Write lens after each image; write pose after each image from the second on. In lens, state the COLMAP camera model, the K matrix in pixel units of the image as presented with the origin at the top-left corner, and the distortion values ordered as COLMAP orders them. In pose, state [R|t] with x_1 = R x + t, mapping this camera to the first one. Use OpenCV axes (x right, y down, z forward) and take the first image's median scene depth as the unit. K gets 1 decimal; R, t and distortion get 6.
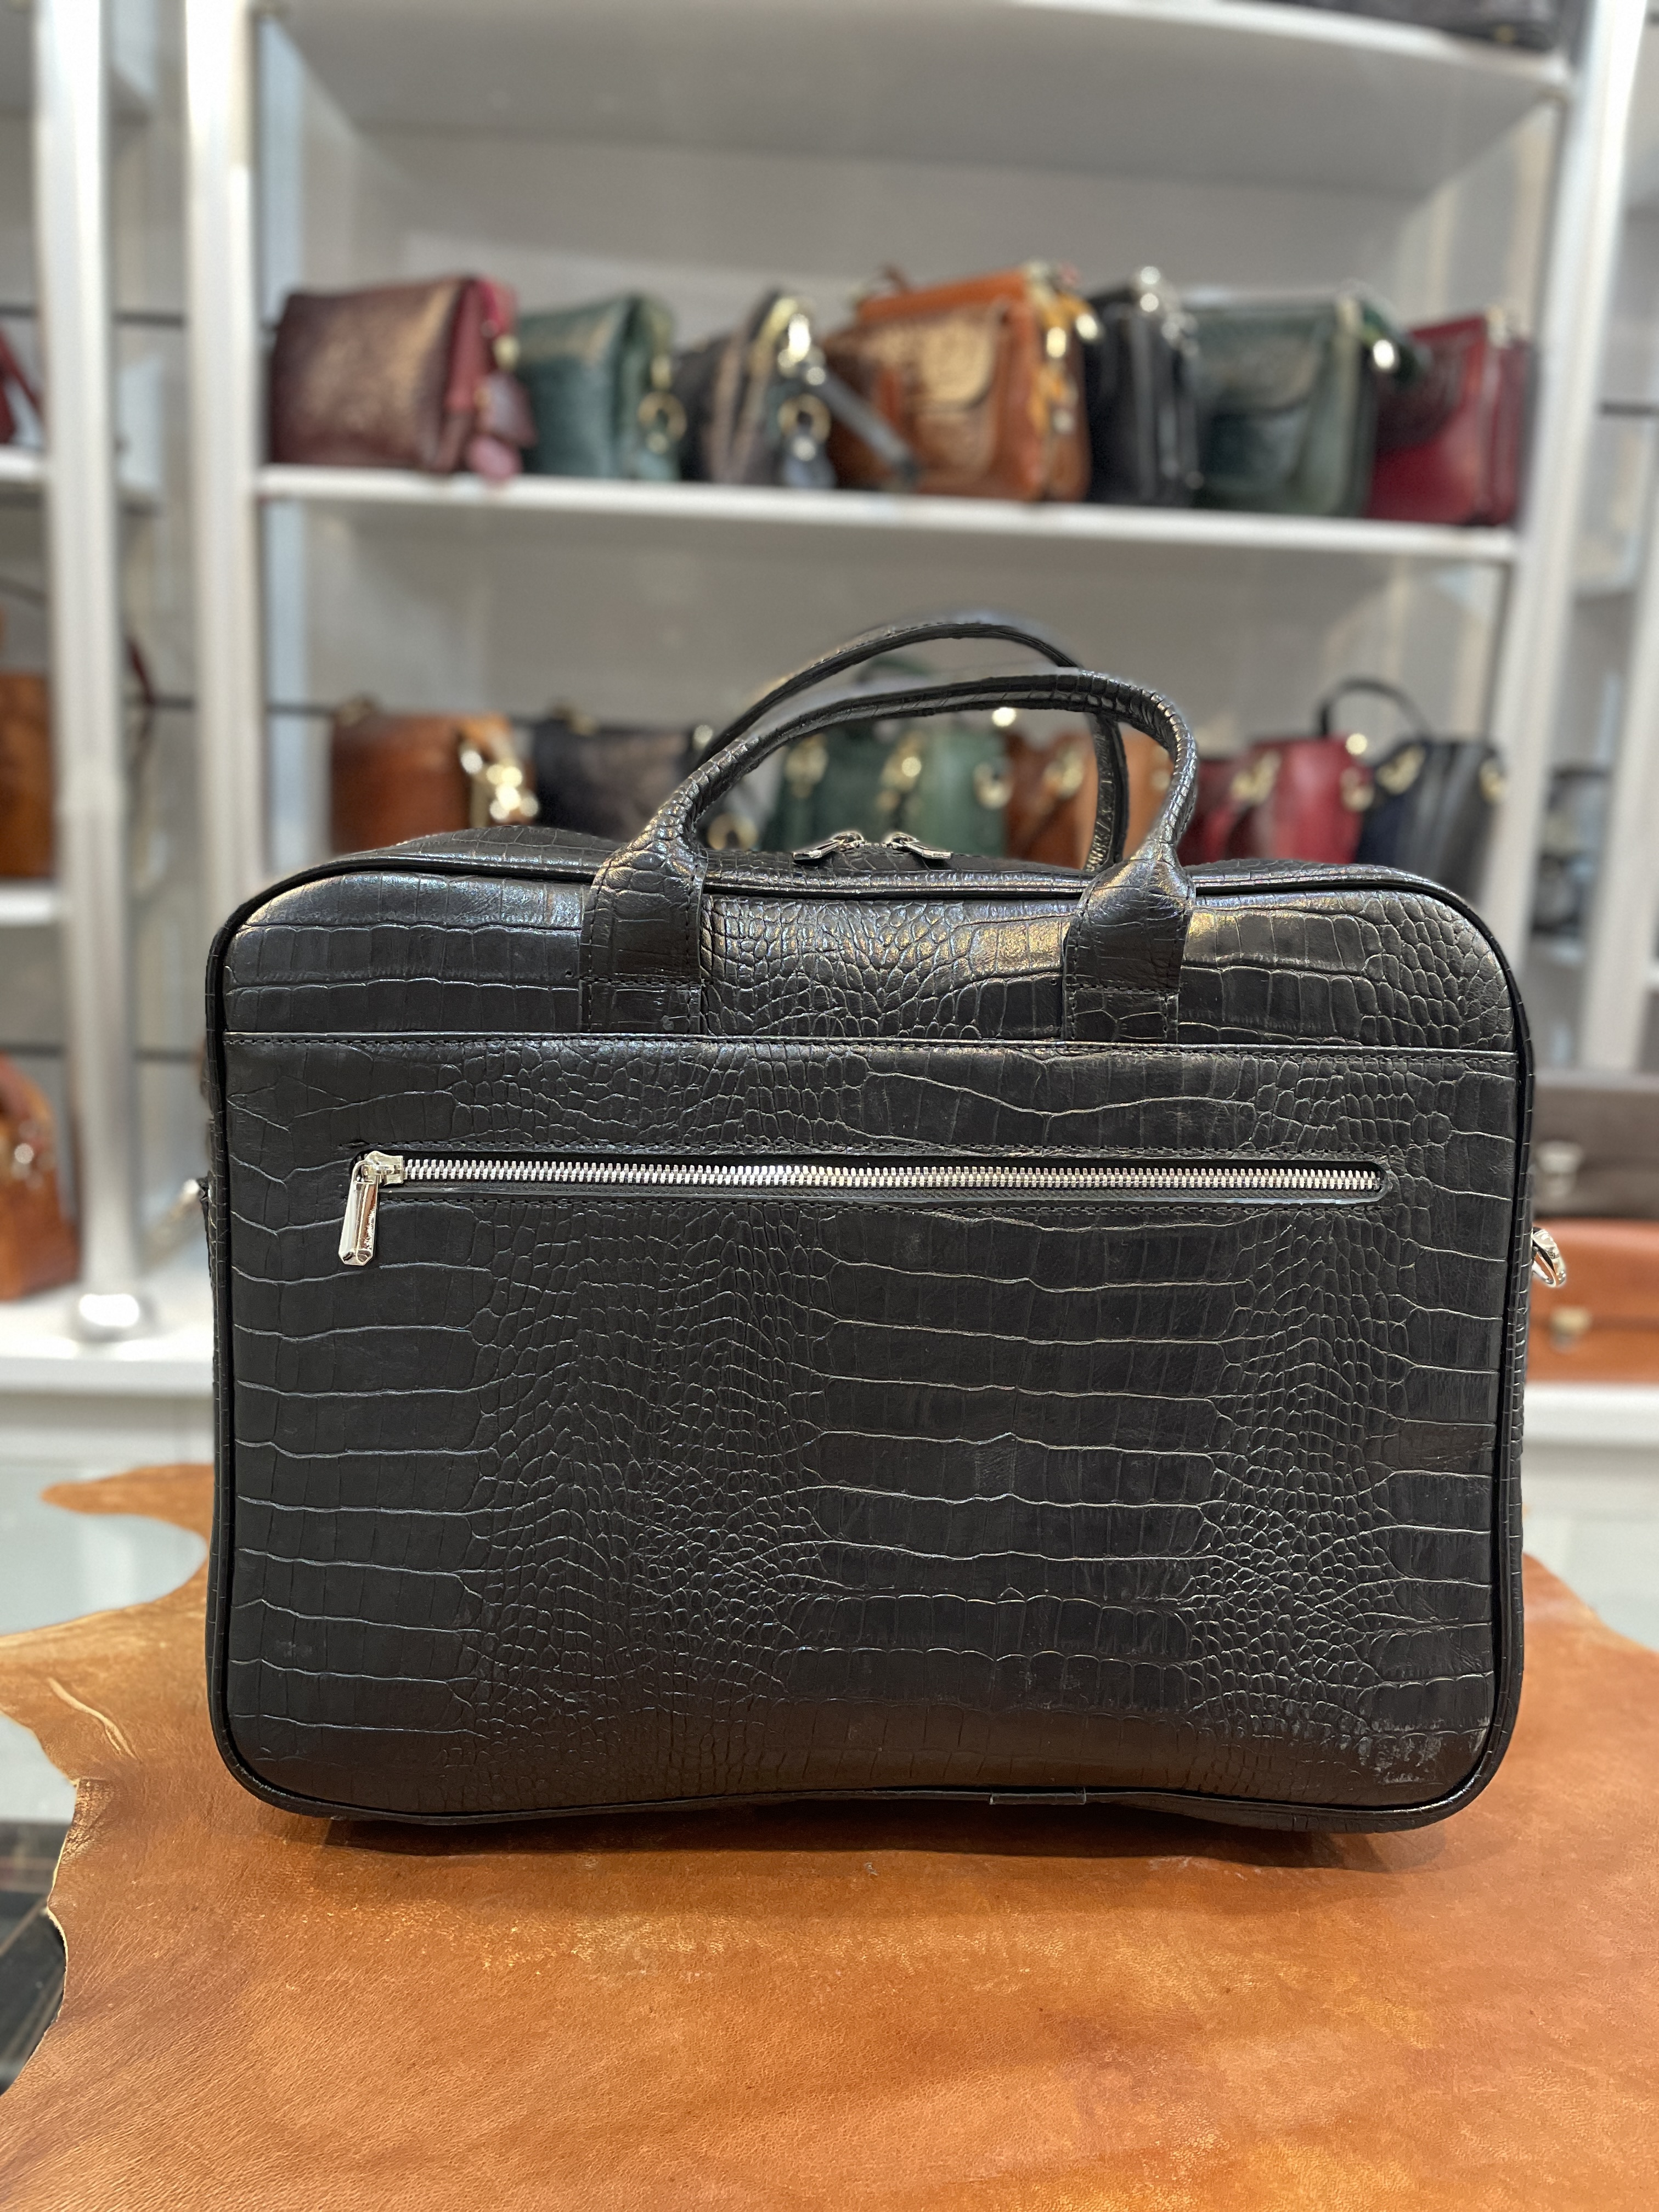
lens RADIAL K [[1702.2, 0, 832.1], [0, 1702.2, 1112.9], [0, 0, 1]] dist [0.051420, -0.091294]
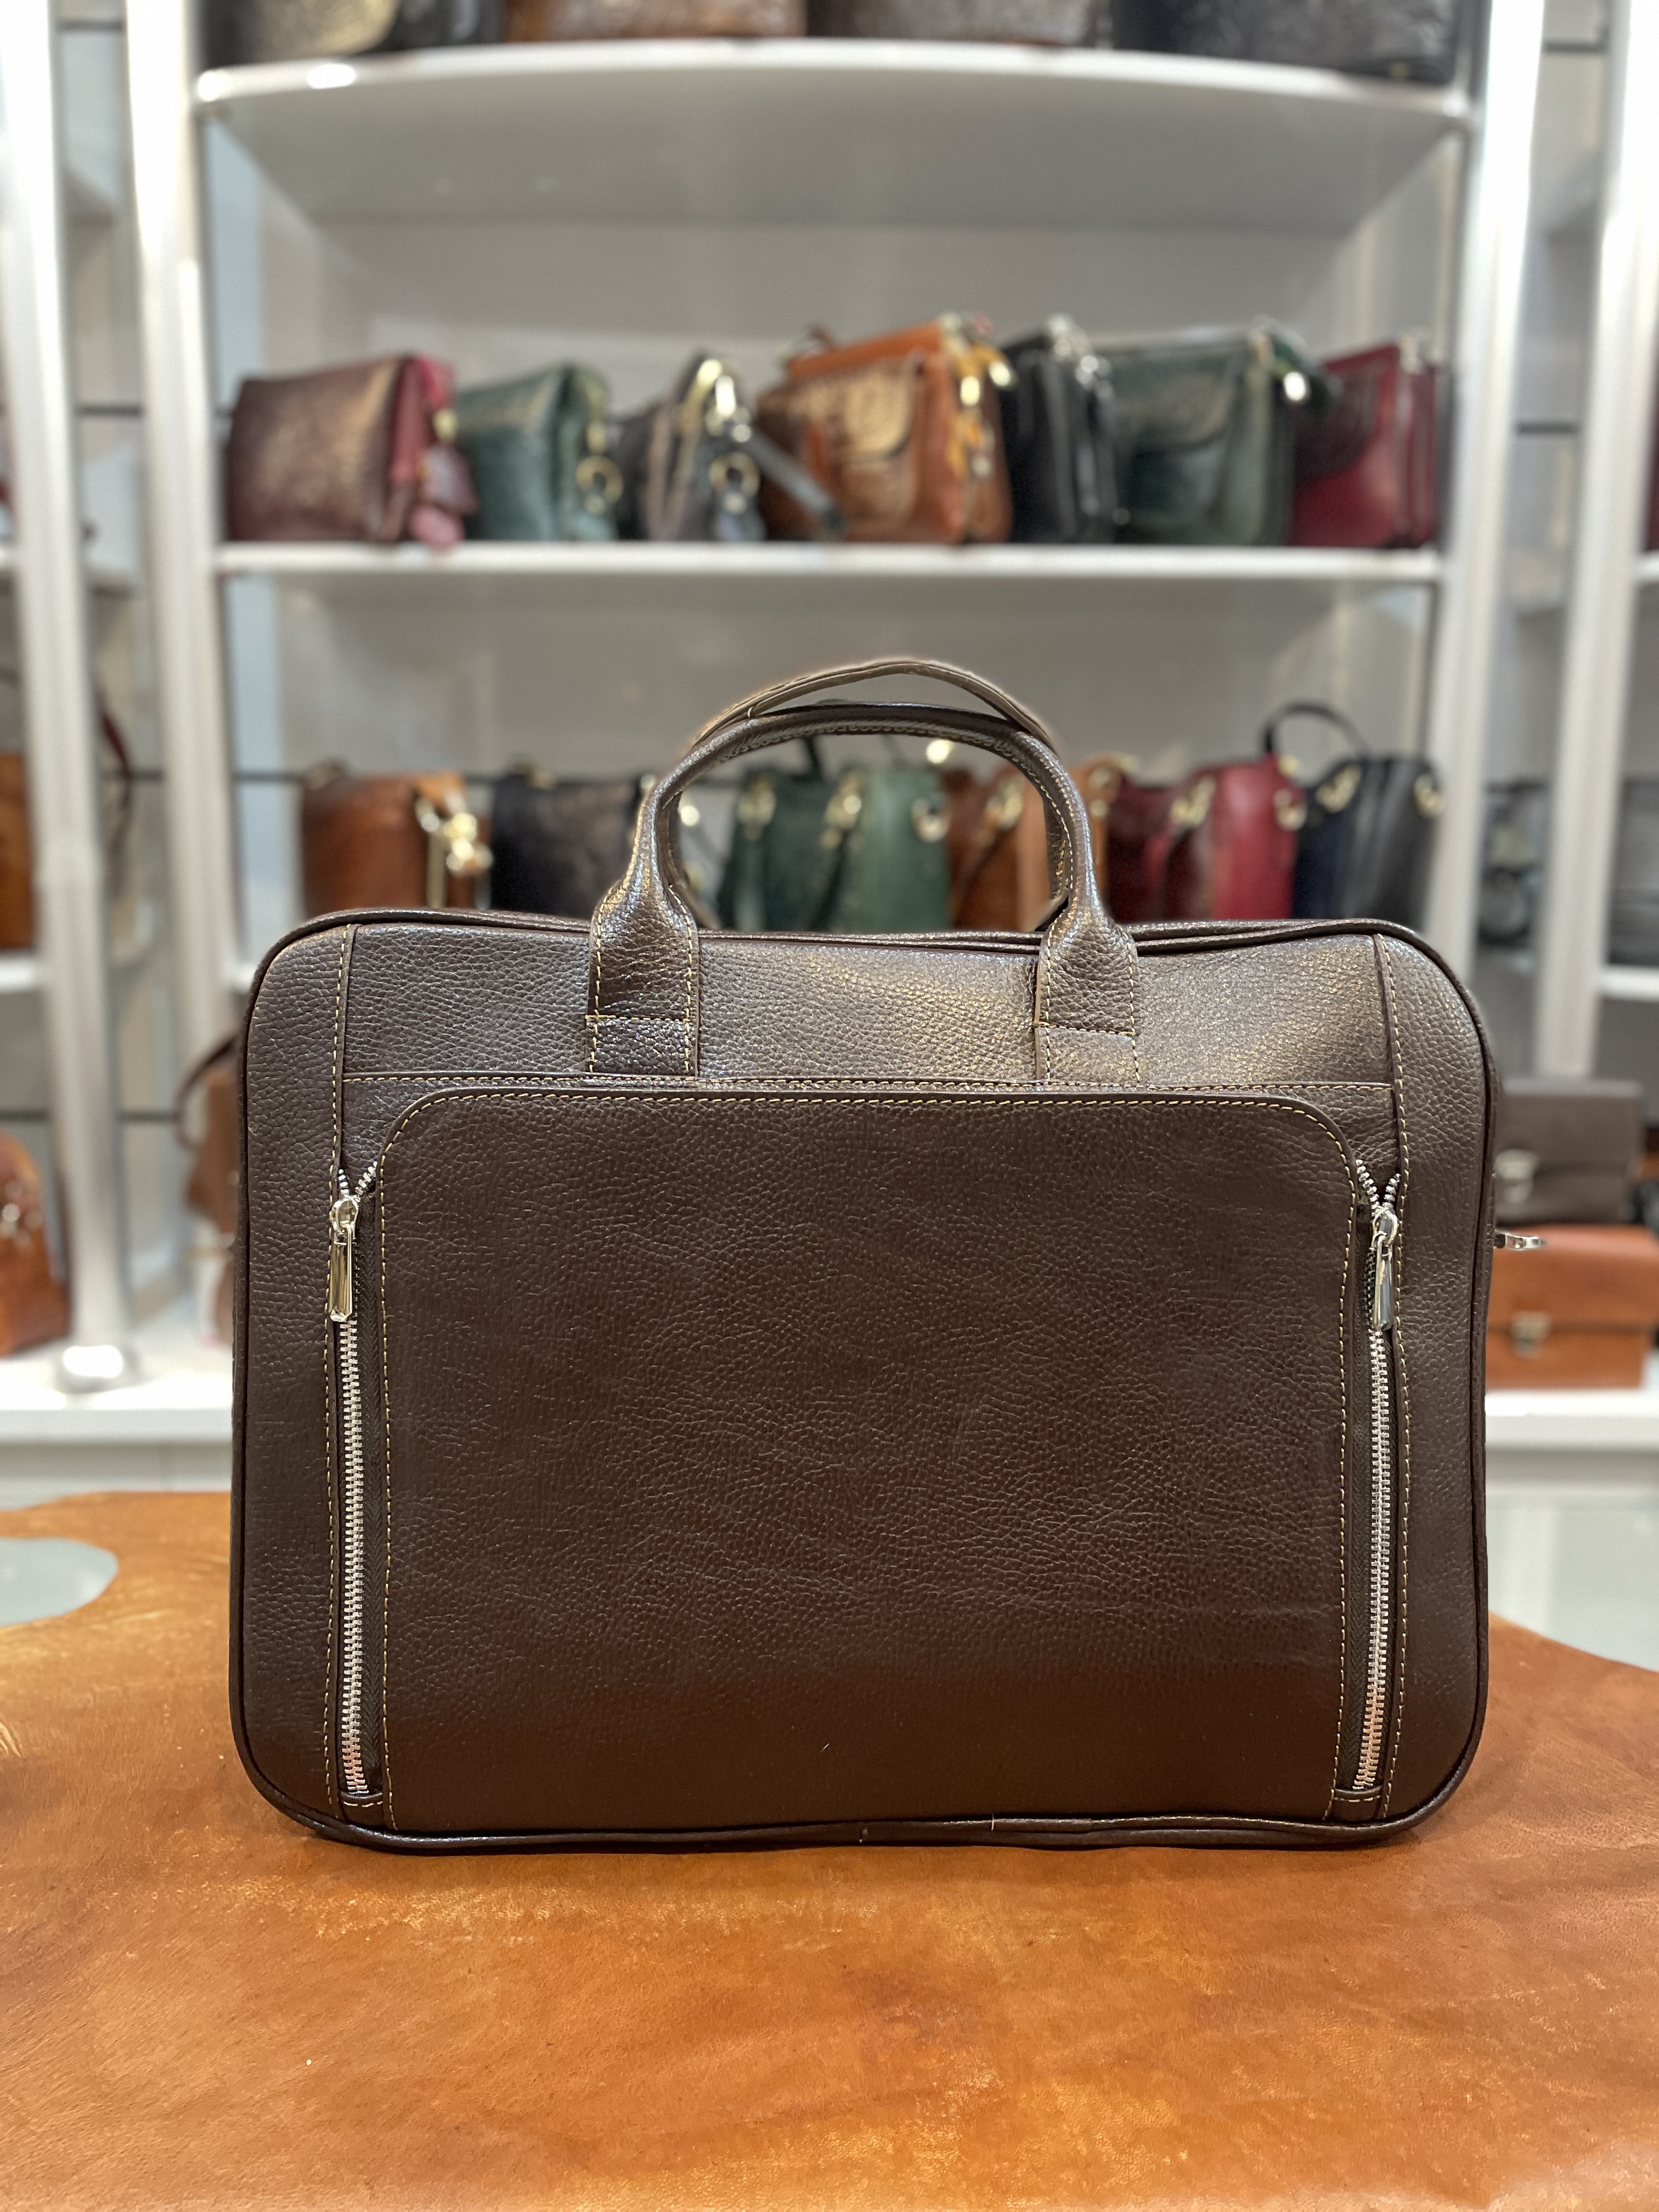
lens RADIAL K [[1702.2, 0, 832.1], [0, 1702.2, 1112.9], [0, 0, 1]] dist [0.051420, -0.091294]
pose [[0.998887, -0.035698, -0.030834, 0.060949], [0.034708, 0.998883, -0.032068, 0.015047], [0.031944, 0.030963, 0.999010, -0.020011]]
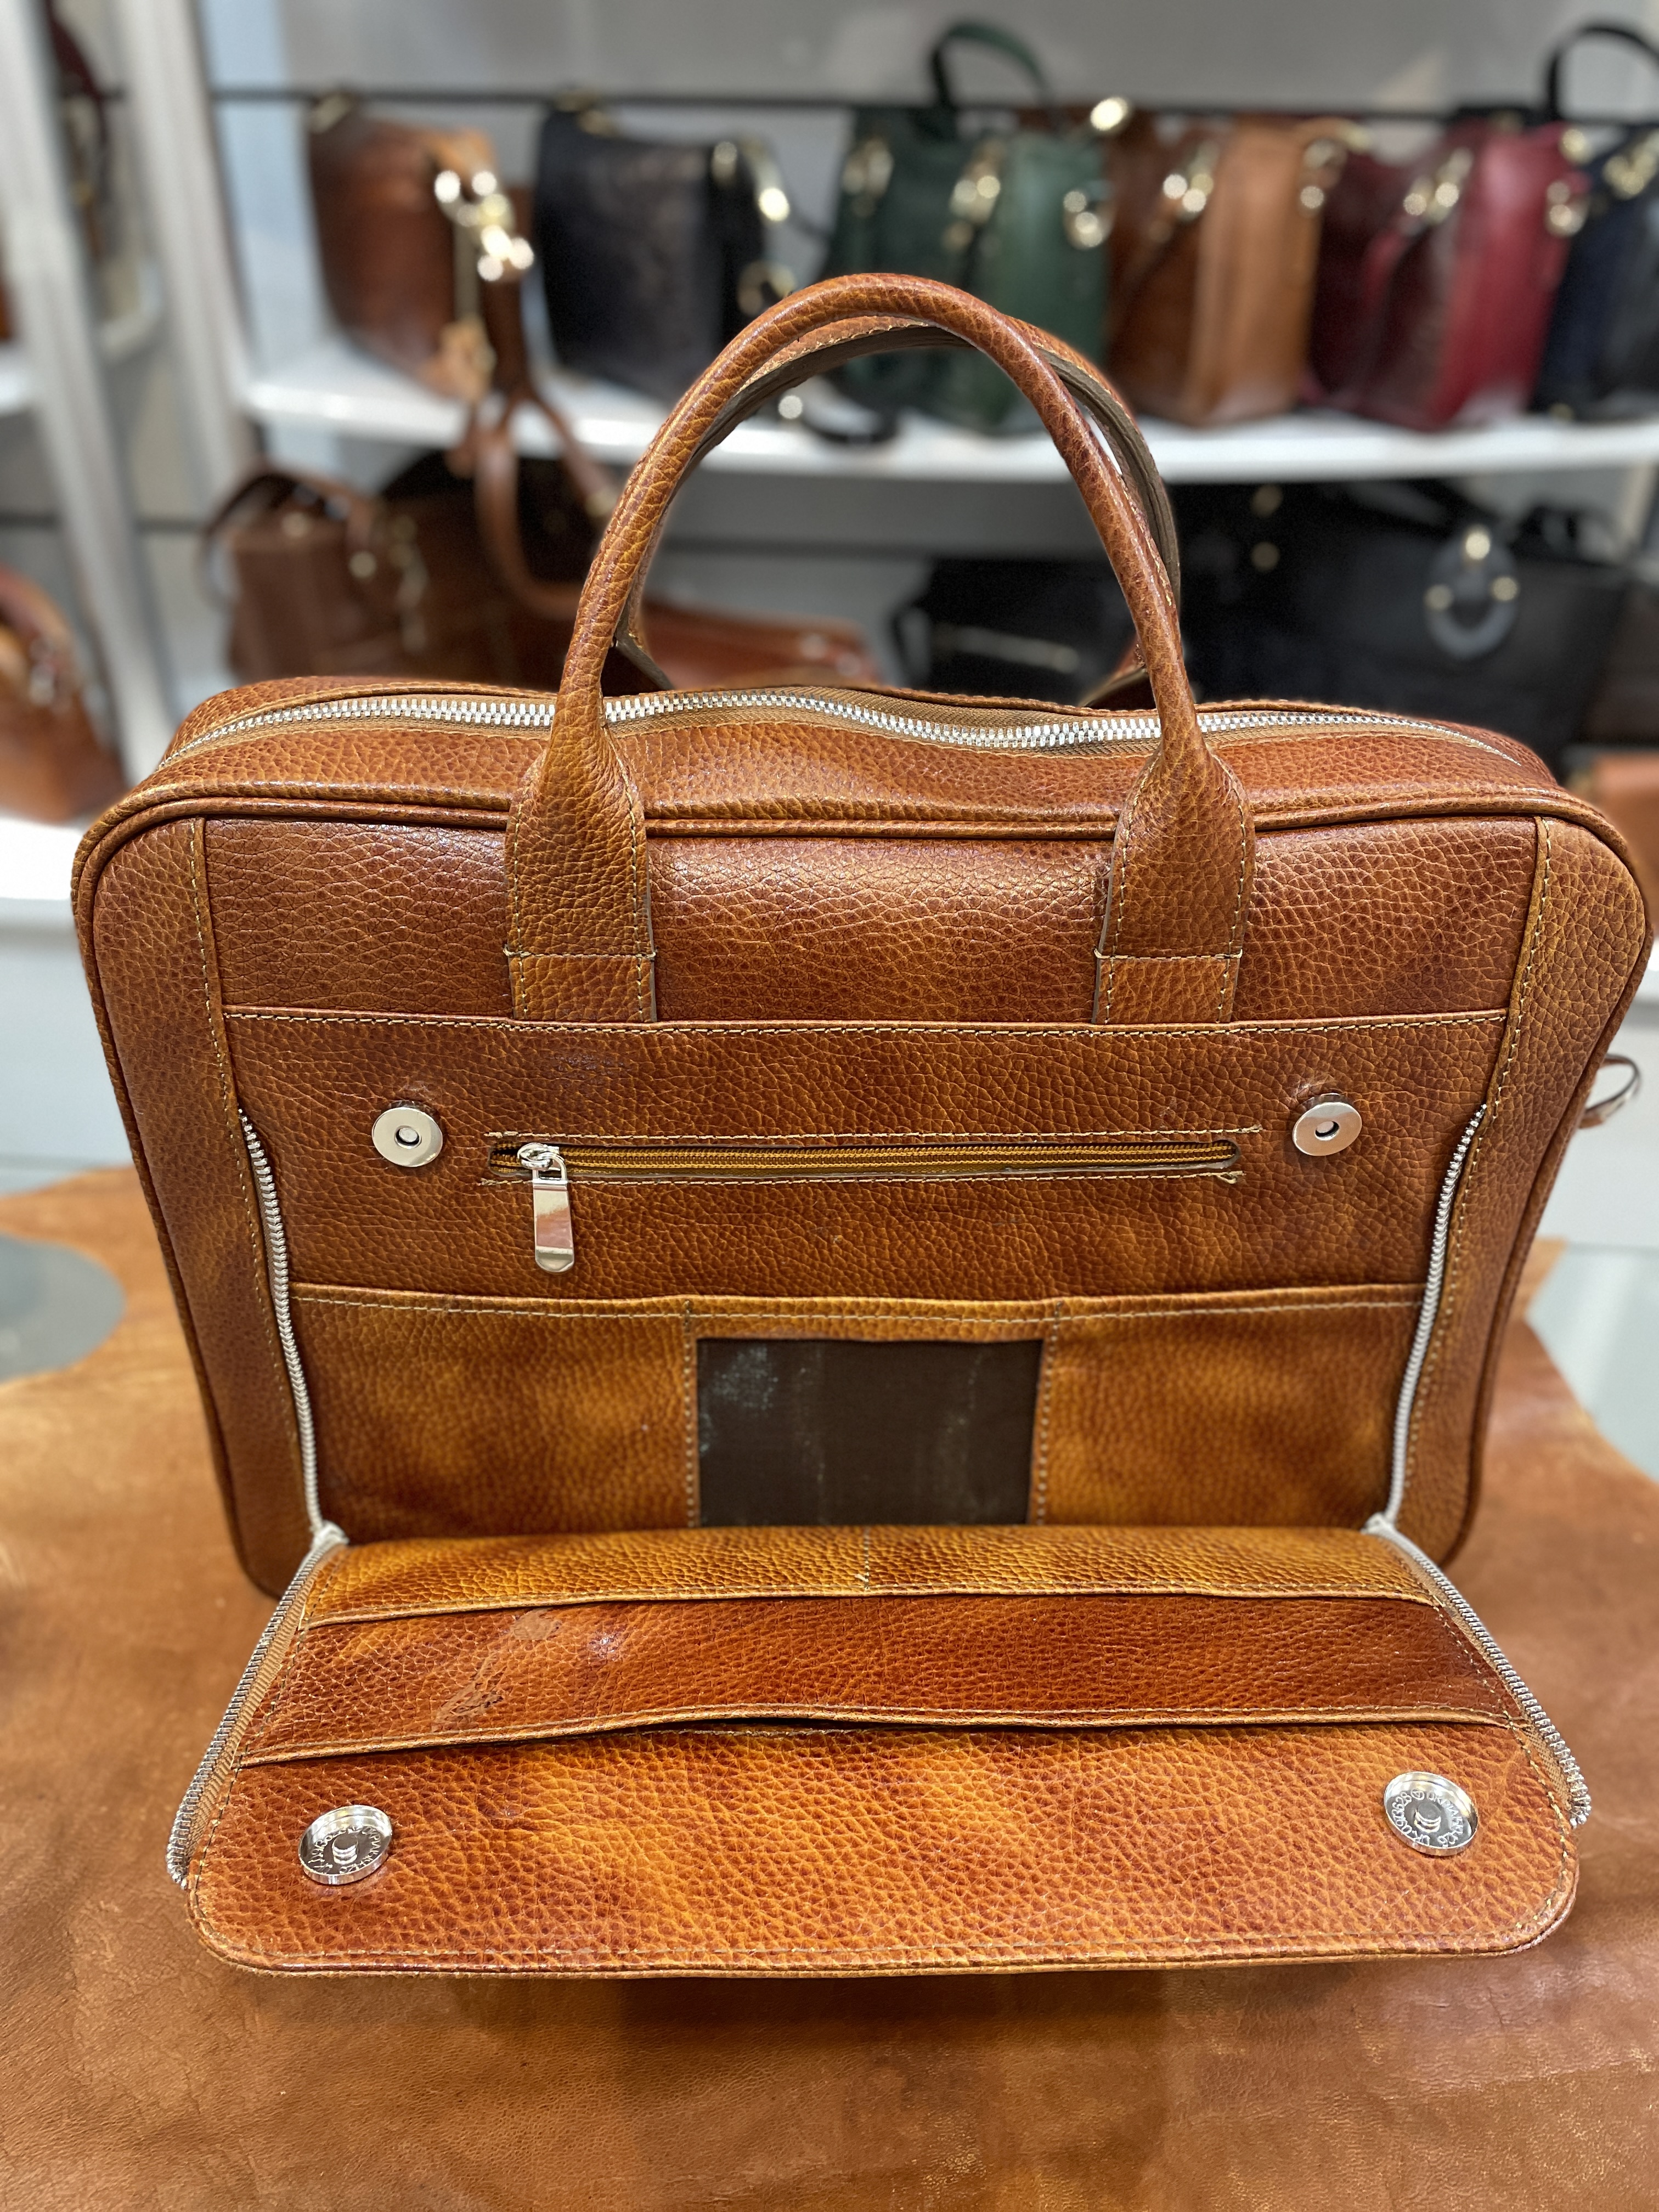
lens RADIAL K [[1699.2, 0, 833.3], [0, 1699.2, 1108.6], [0, 0, 1]] dist [0.056017, -0.098589]
pose [[0.993104, 0.030513, -0.113192, 0.080046], [0.015501, 0.922877, 0.384782, -0.119297], [0.116204, -0.383884, 0.916040, 0.105346]]
